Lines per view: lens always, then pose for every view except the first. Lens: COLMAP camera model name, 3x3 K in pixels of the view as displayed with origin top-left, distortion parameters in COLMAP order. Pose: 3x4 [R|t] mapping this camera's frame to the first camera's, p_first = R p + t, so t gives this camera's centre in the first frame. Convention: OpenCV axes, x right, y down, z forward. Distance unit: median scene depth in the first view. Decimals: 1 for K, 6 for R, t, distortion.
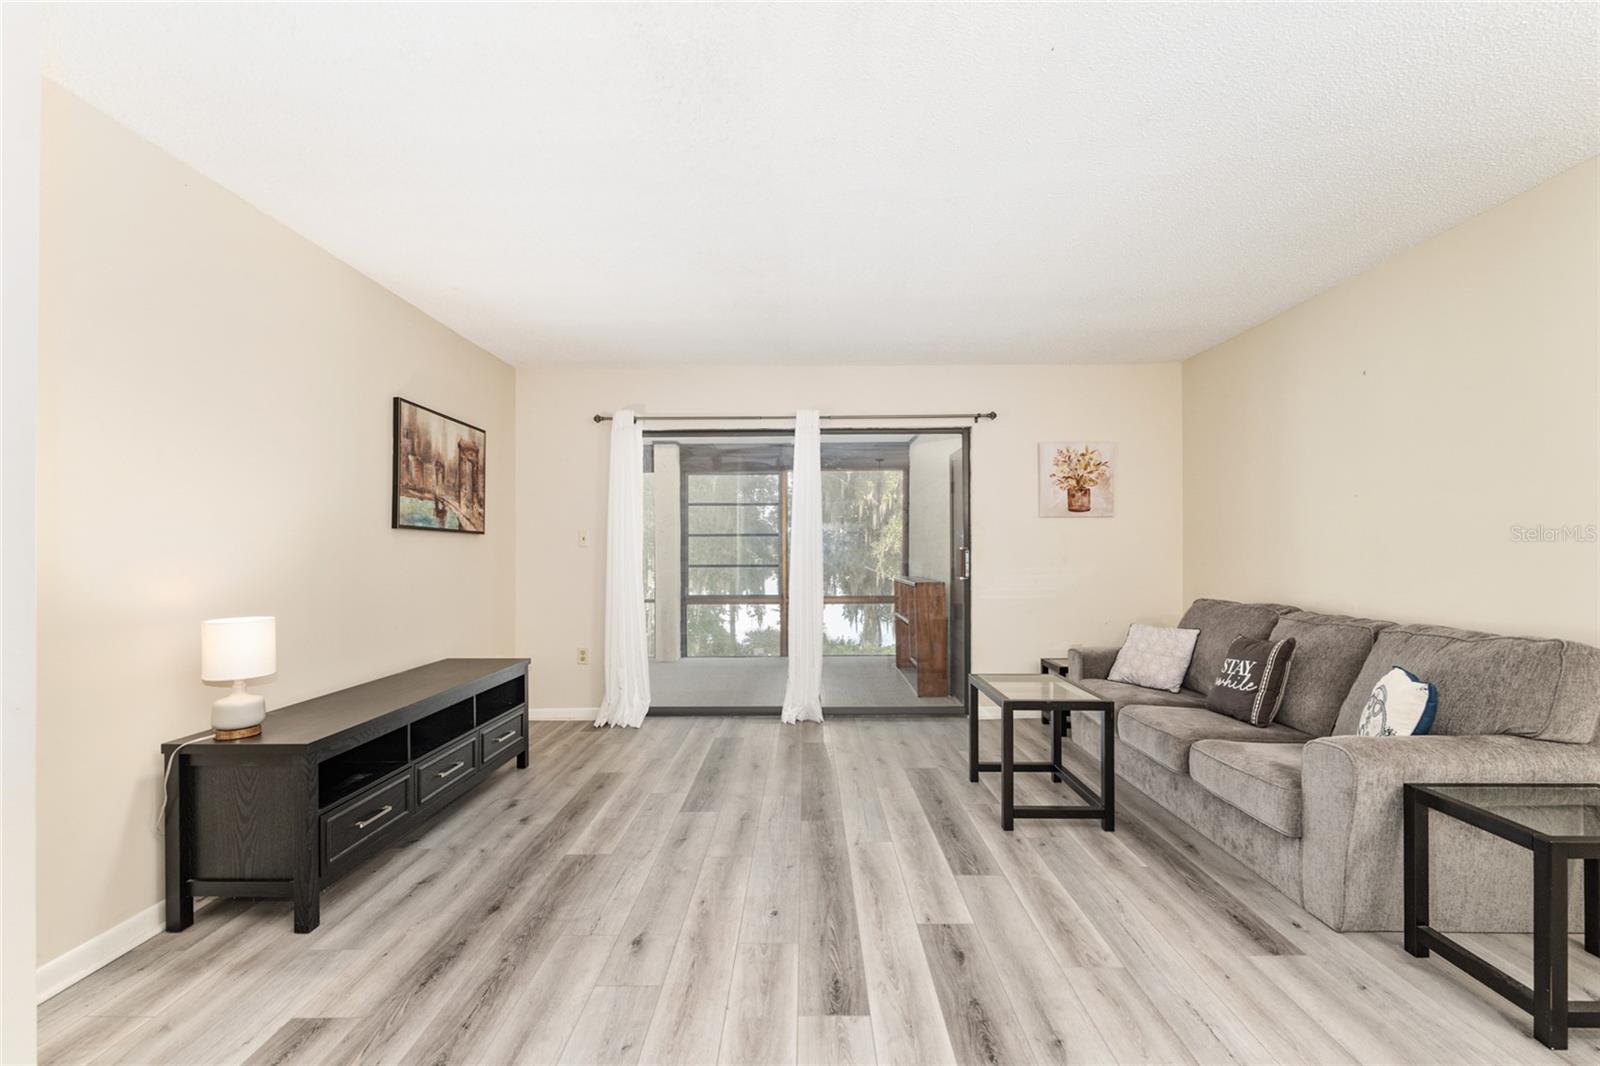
lens RADIAL K [[694.8, 0, 800.0], [0, 694.8, 533.0], [0, 0, 1]] dist [-0.002923, -0.000453]
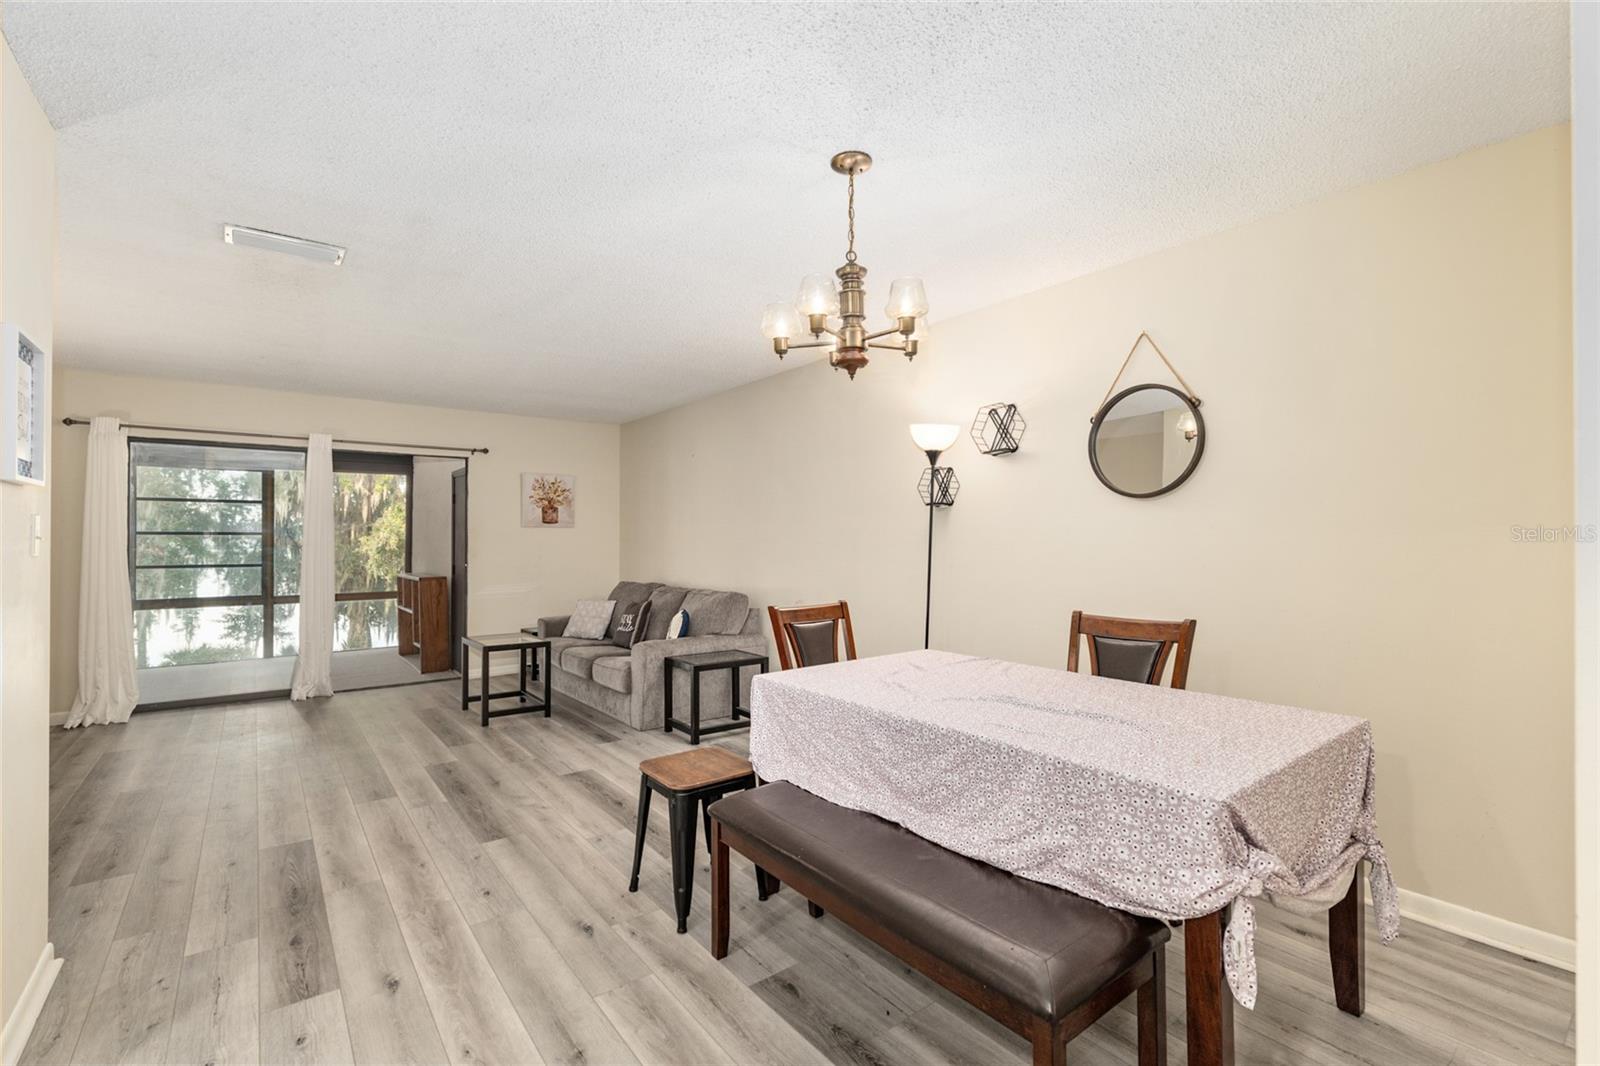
lens RADIAL K [[709.7, 0, 800.0], [0, 709.7, 533.0], [0, 0, 1]] dist [-0.008523, 0.000046]
pose [[0.787860, 0.008458, 0.615797, -0.109614], [-0.014134, 0.999891, 0.004350, -0.031536], [-0.615693, -0.012131, 0.787893, -0.575717]]
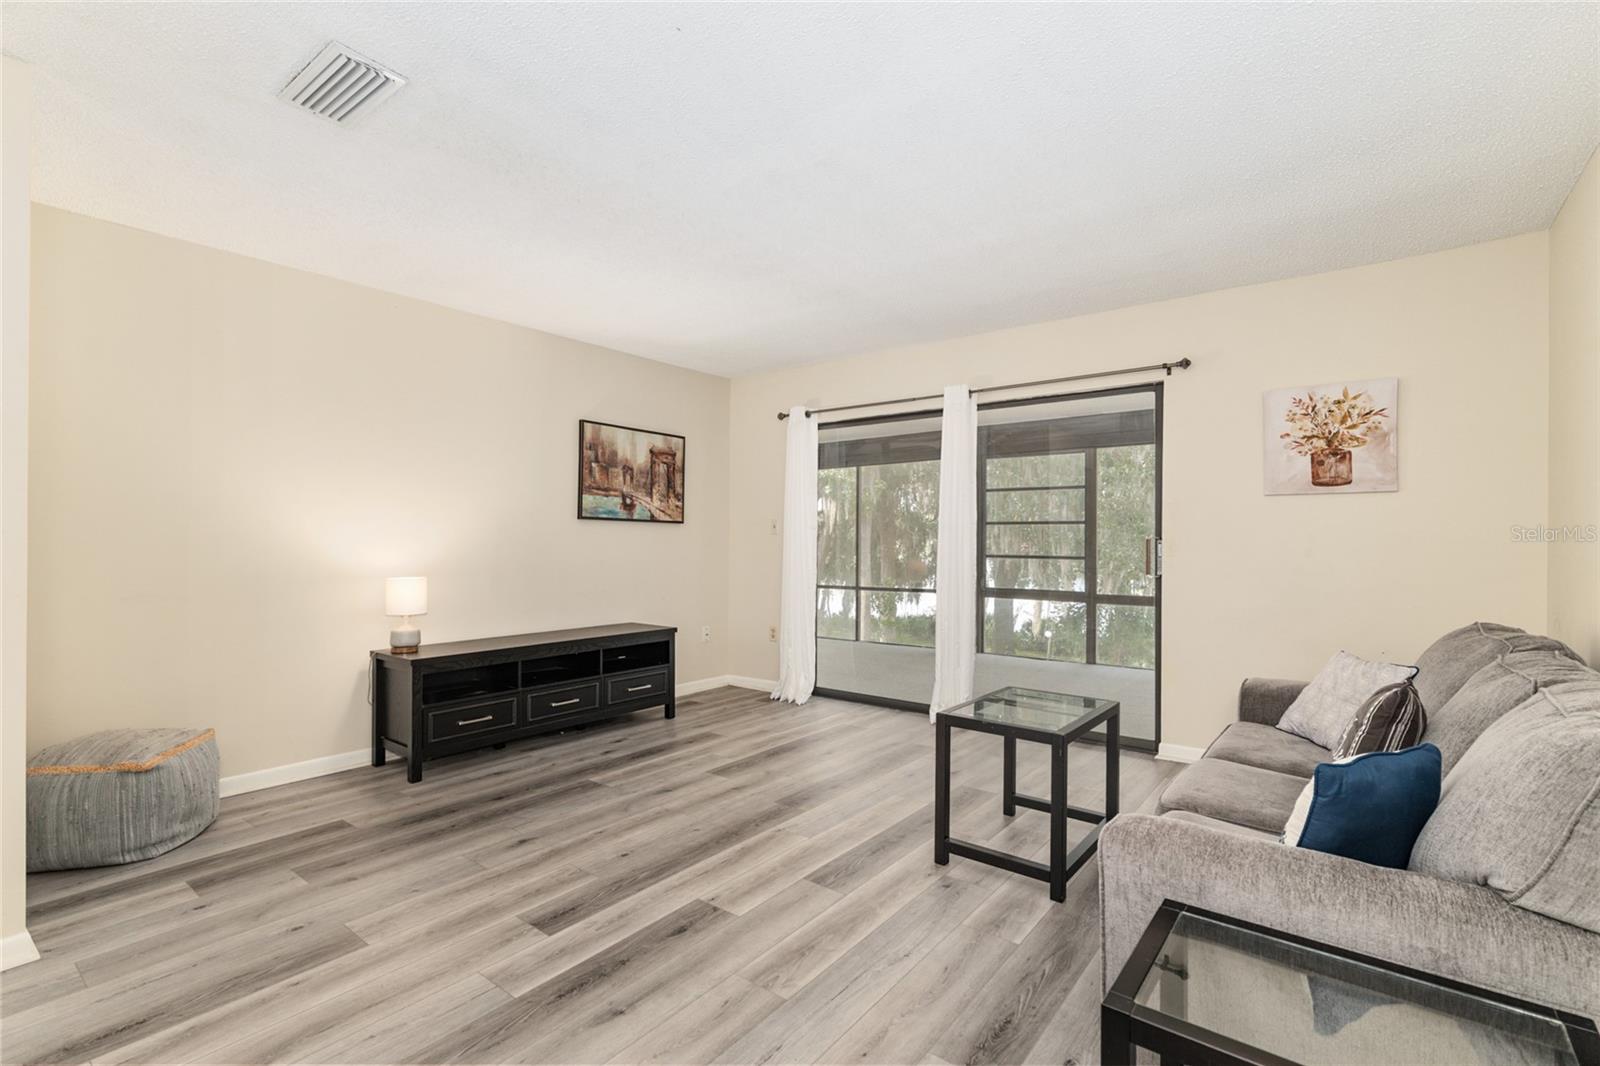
lens RADIAL K [[731.6, 0, 800.0], [0, 731.6, 533.0], [0, 0, 1]] dist [-0.003481, -0.000055]
pose [[0.795733, 0.002131, -0.605643, 0.539004], [0.007163, 0.999891, 0.012928, 0.004020], [0.605605, -0.014626, 0.795631, 0.134538]]
